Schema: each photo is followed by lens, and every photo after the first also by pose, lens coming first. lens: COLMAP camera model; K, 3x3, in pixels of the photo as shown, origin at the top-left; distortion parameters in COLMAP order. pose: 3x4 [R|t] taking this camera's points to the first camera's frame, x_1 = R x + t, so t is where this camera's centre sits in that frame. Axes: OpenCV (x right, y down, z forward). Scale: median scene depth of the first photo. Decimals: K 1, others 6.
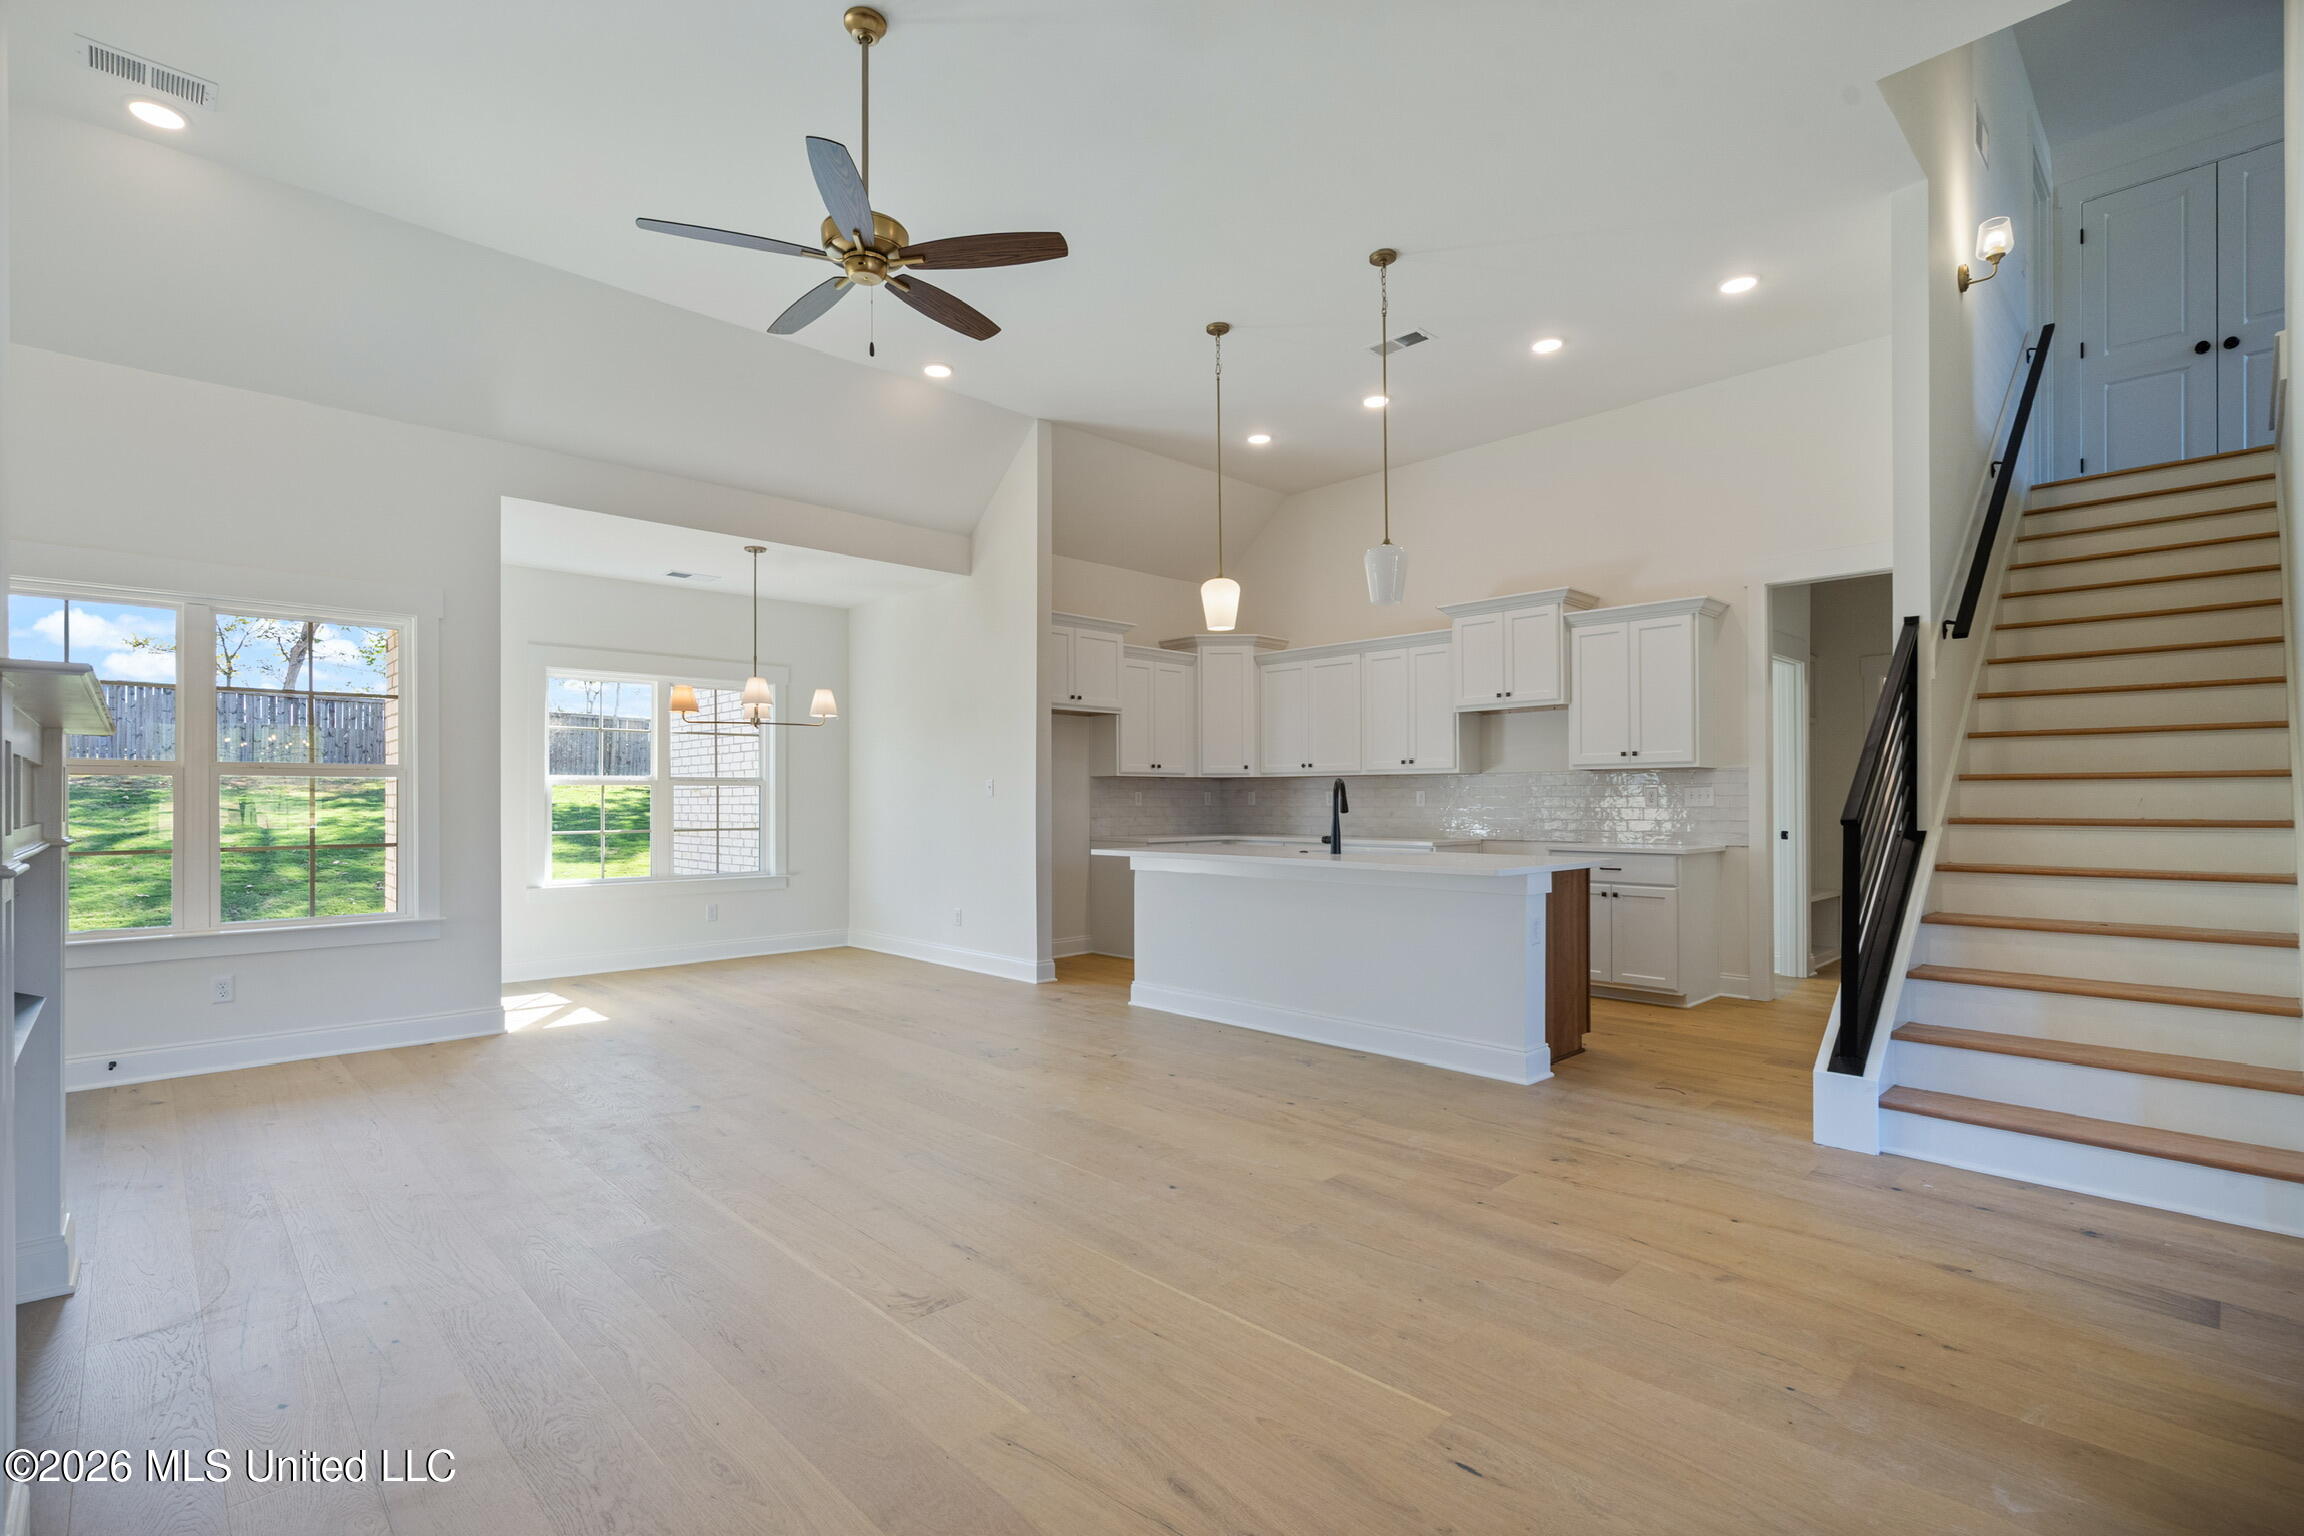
lens RADIAL K [[1047.2, 0, 1152.1], [0, 1047.2, 809.0], [0, 0, 1]] dist [-0.005227, 0.001666]
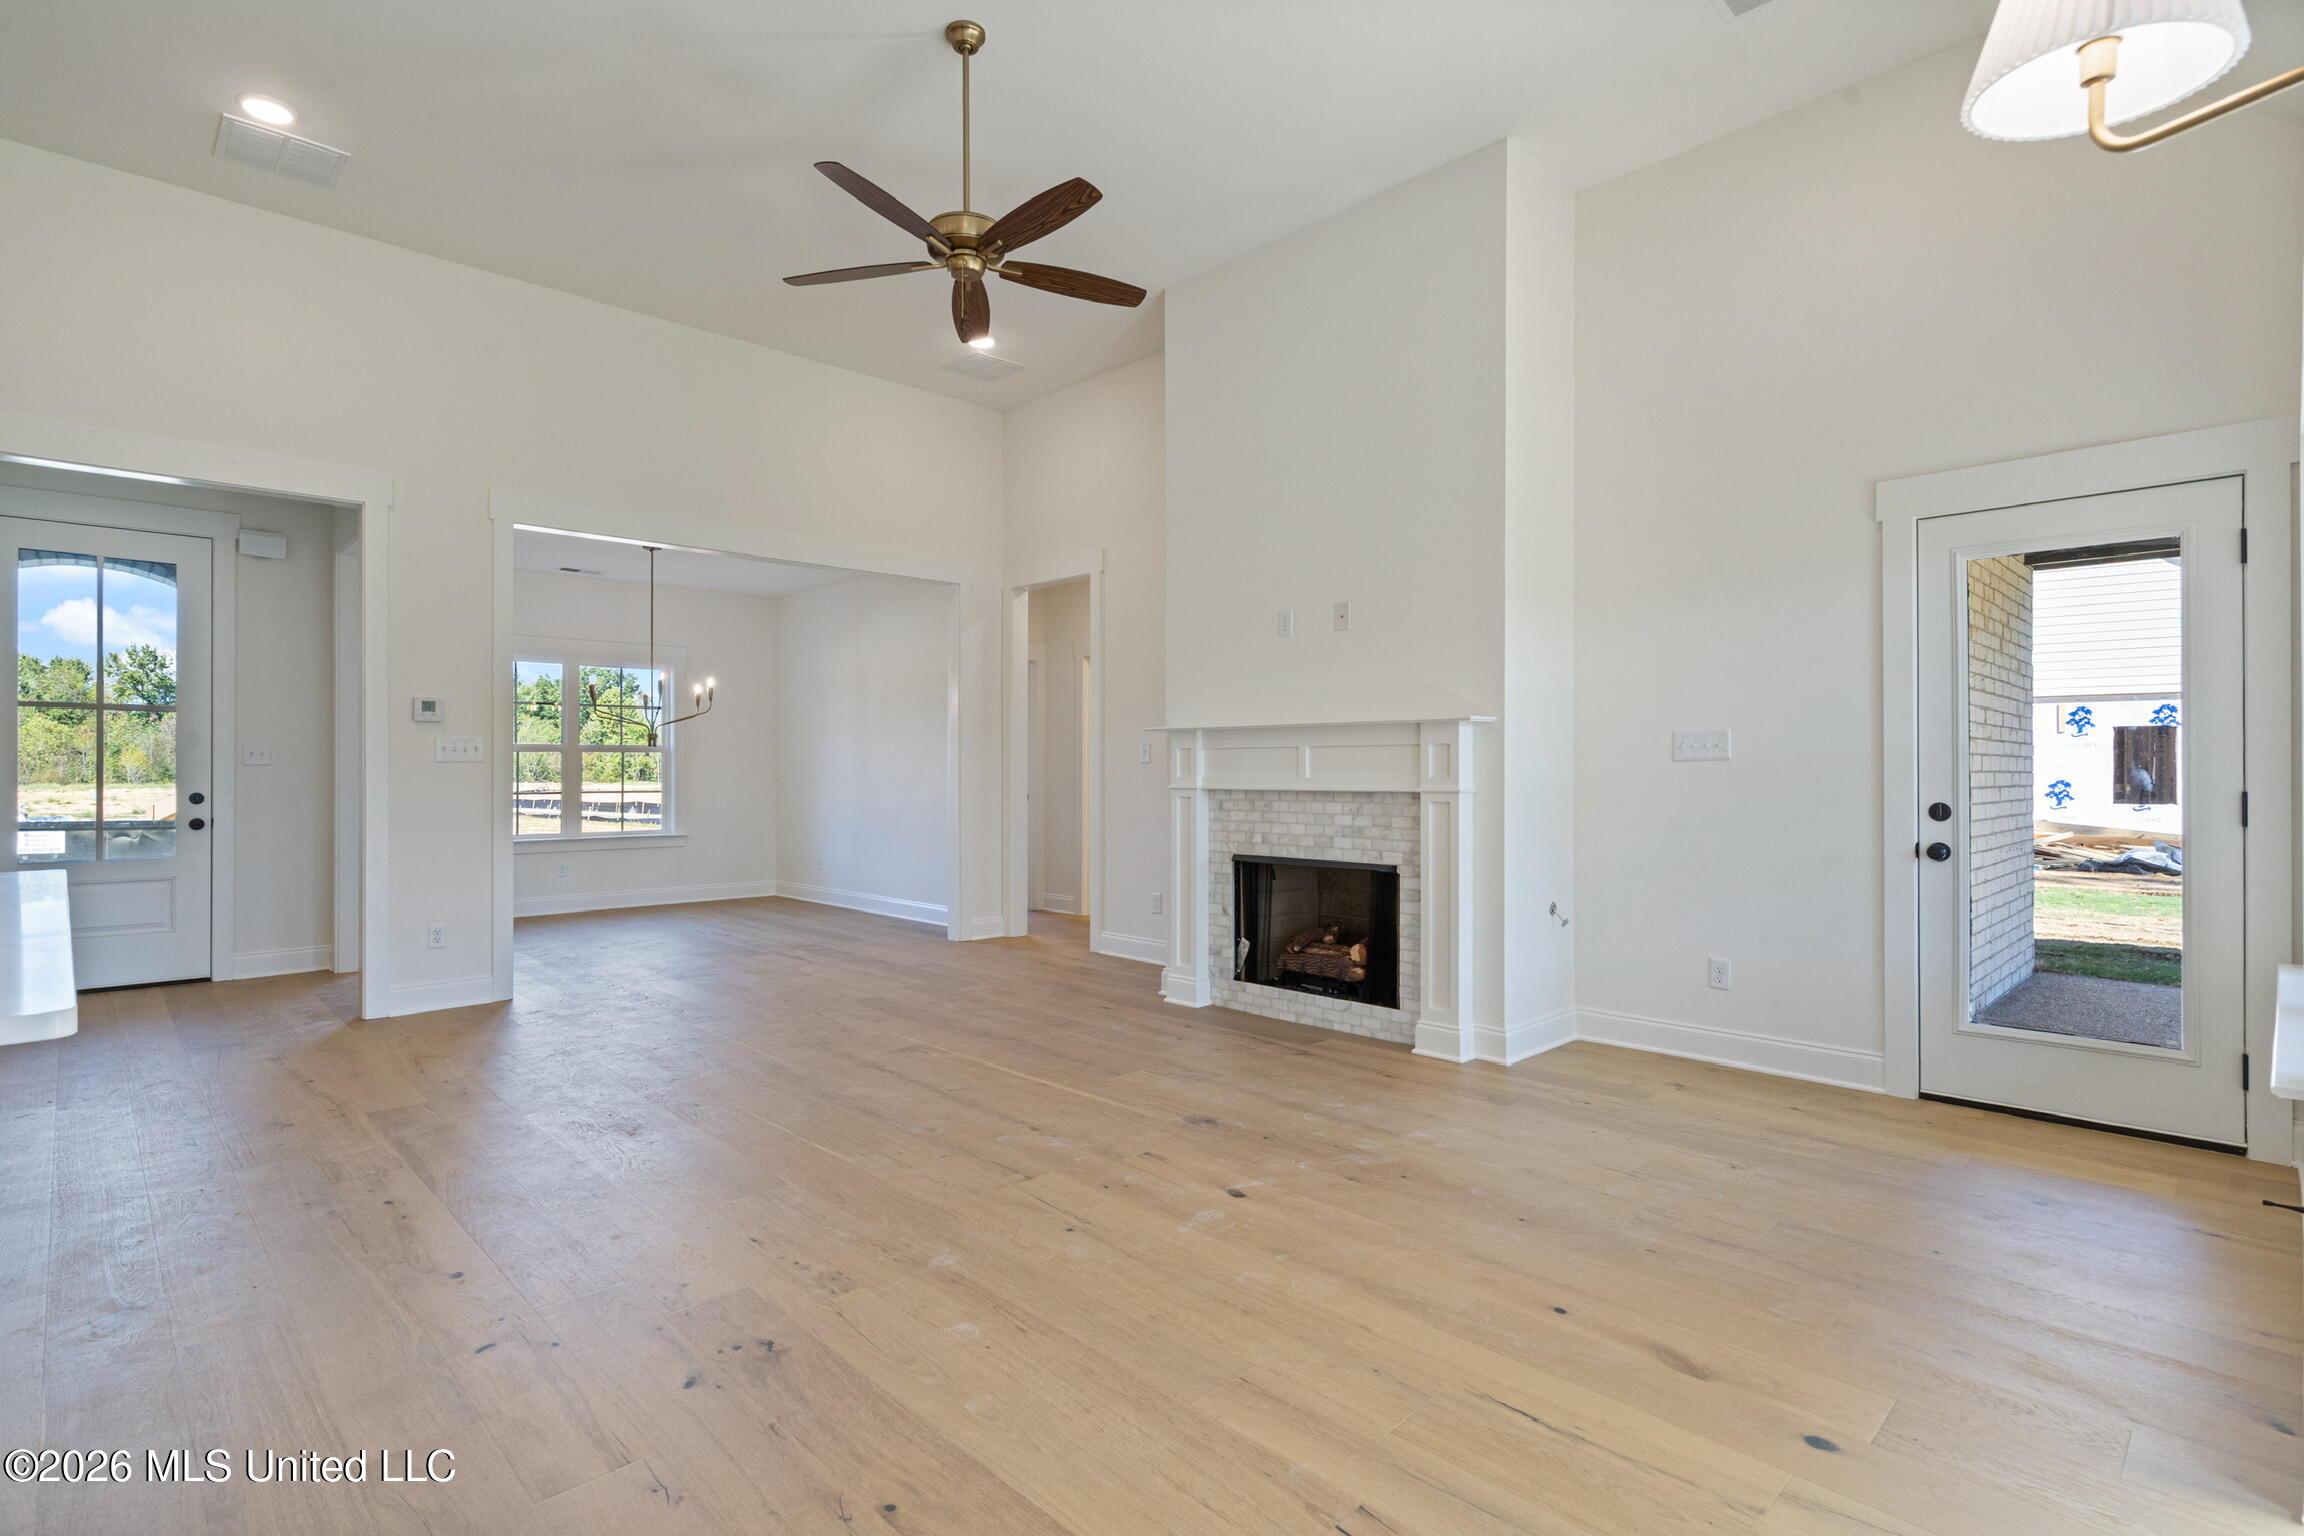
lens RADIAL K [[1114.2, 0, 1142.9], [0, 1114.2, 772.6], [0, 0, 1]] dist [-0.002559, 0.000506]
pose [[-0.999984, 0.004799, -0.002859, -0.306249], [0.004774, 0.999949, 0.008899, -0.005987], [0.002901, 0.008885, -0.999956, 1.460171]]
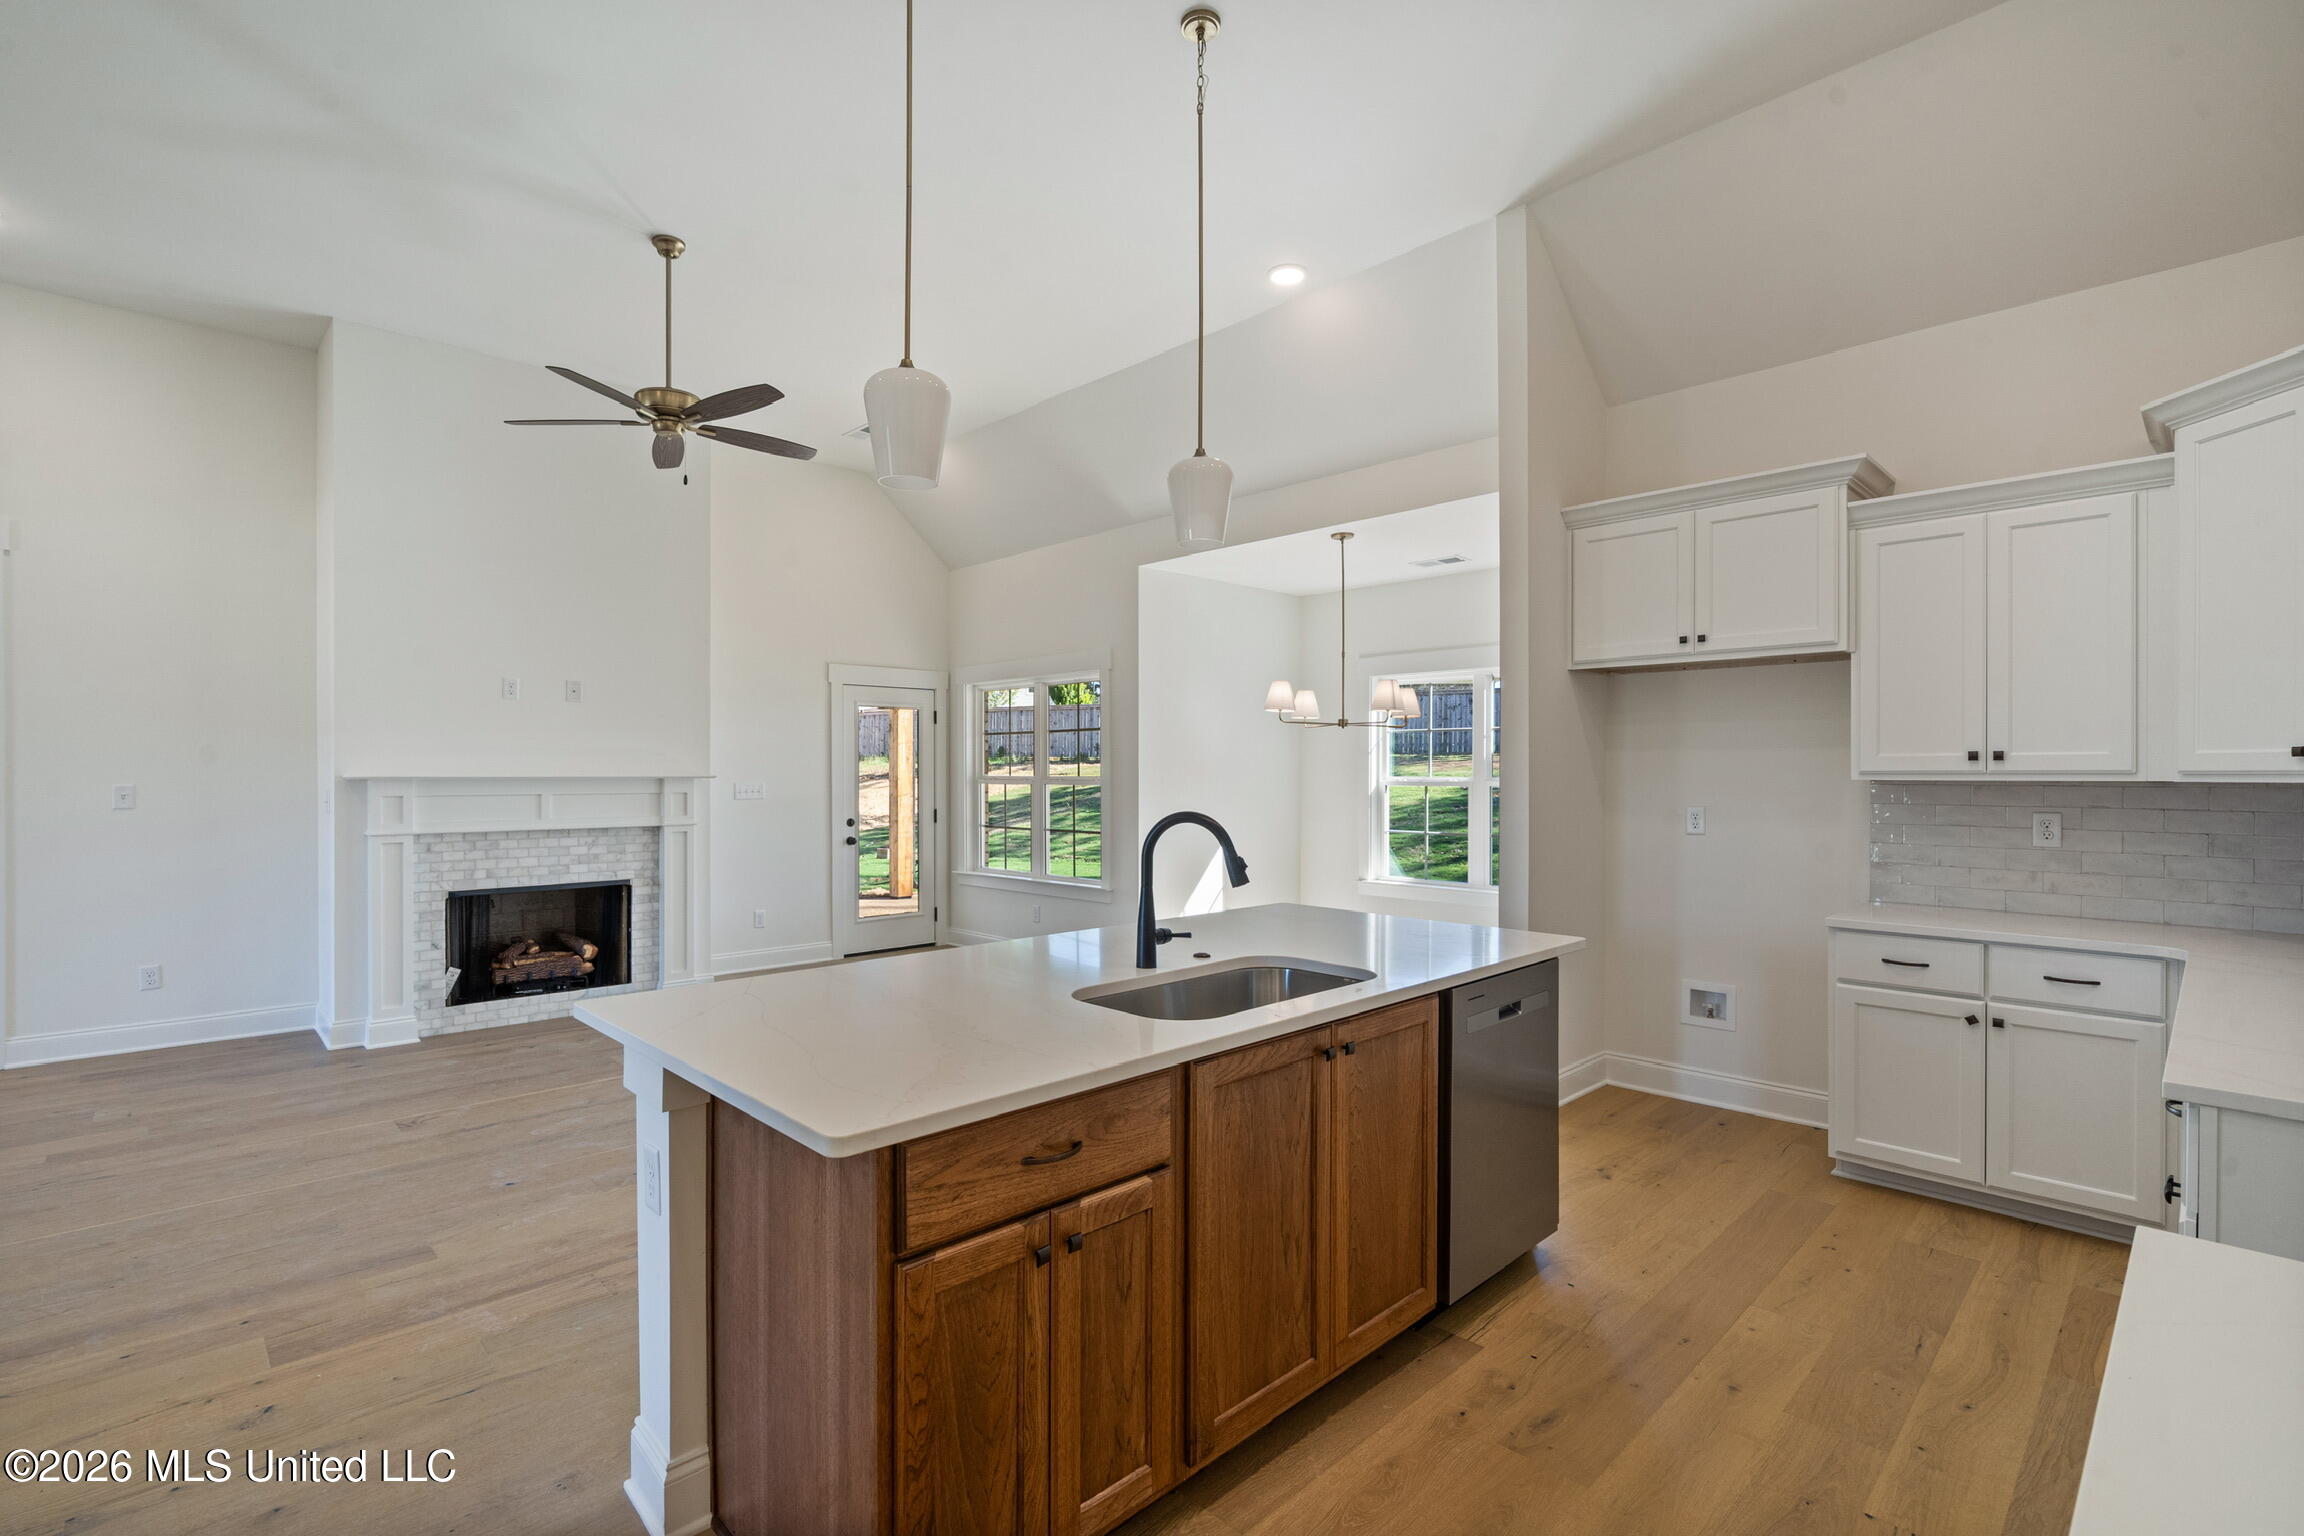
lens RADIAL K [[1047.2, 0, 1116.3], [0, 1047.2, 774.5], [0, 0, 1]] dist [-0.005227, 0.001666]
pose [[-0.015066, 0.006025, -0.999868, 0.735273], [-0.008265, 0.999947, 0.006150, -0.055489], [0.999852, 0.008357, -0.015016, 1.093320]]
